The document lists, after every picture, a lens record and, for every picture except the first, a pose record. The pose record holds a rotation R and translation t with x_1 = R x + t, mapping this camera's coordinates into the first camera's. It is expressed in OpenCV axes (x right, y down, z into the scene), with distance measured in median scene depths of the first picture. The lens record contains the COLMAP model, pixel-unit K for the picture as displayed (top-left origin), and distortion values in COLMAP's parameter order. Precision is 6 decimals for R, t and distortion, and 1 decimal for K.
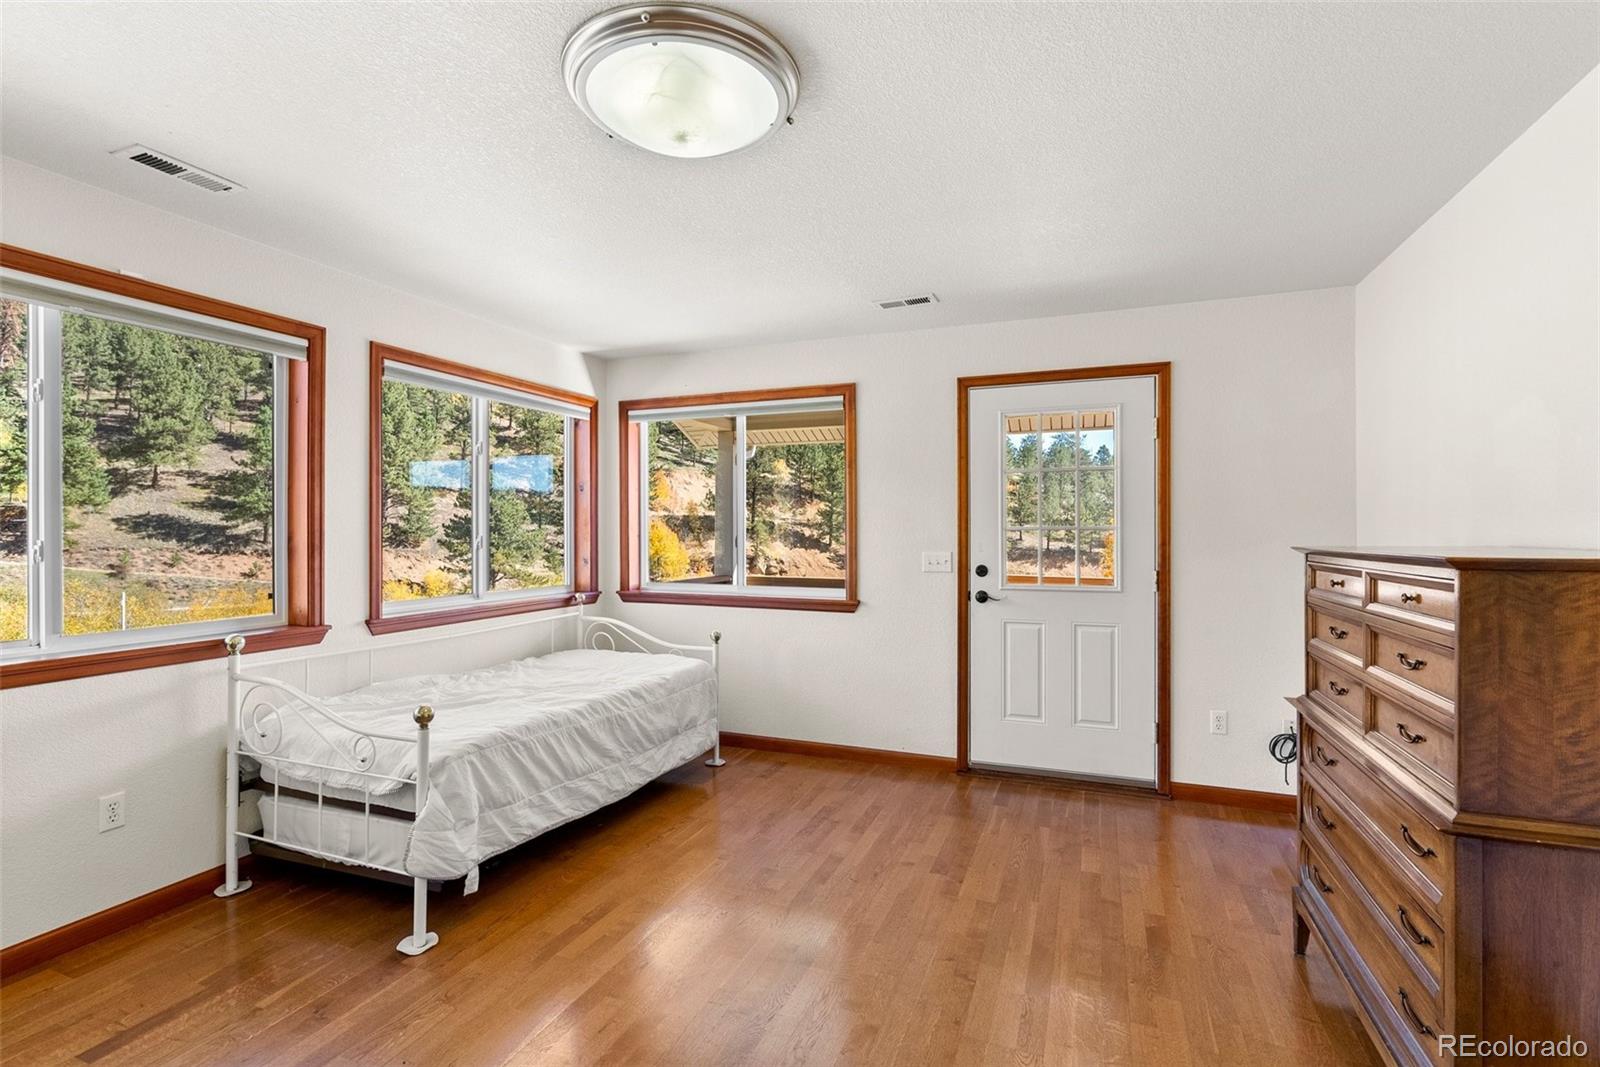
lens RADIAL K [[736.1, 0, 803.2], [0, 736.1, 530.5], [0, 0, 1]] dist [-0.010122, 0.006410]
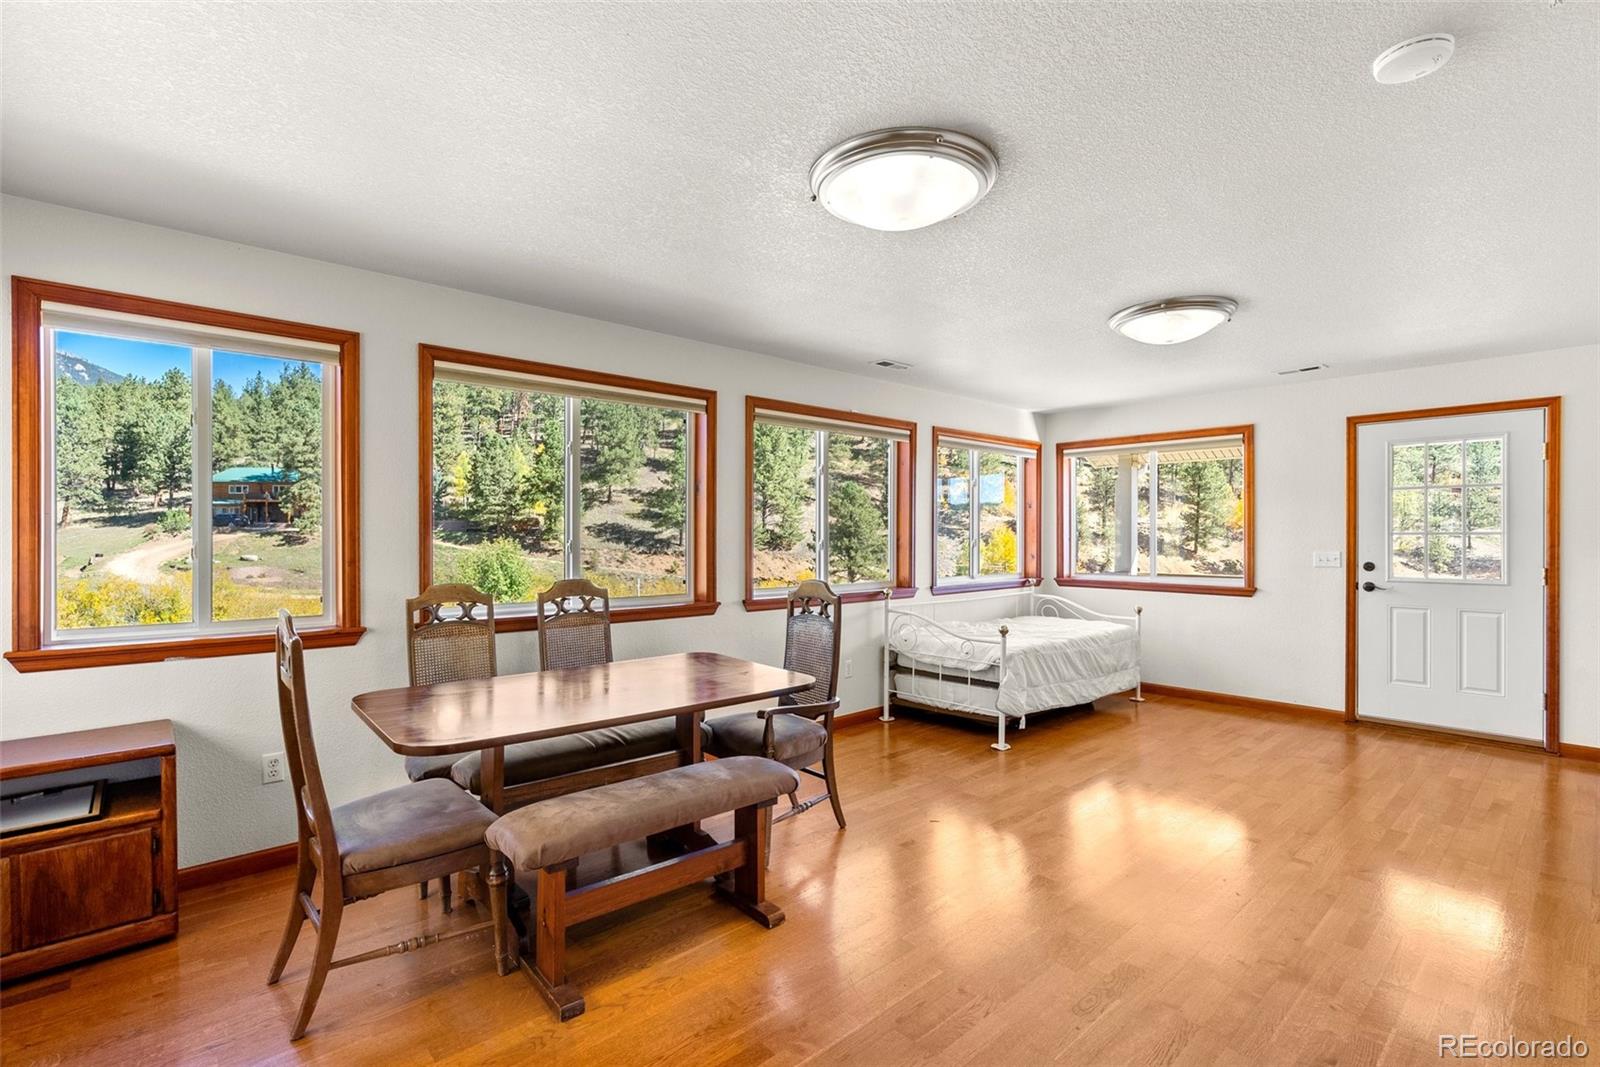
lens RADIAL K [[736.1, 0, 799.6], [0, 736.1, 539.0], [0, 0, 1]] dist [-0.010122, 0.006410]
pose [[0.898340, 0.002438, -0.439295, -0.083419], [-0.000453, 0.999989, 0.004625, 0.000977], [0.439301, -0.003956, 0.898331, -0.555625]]
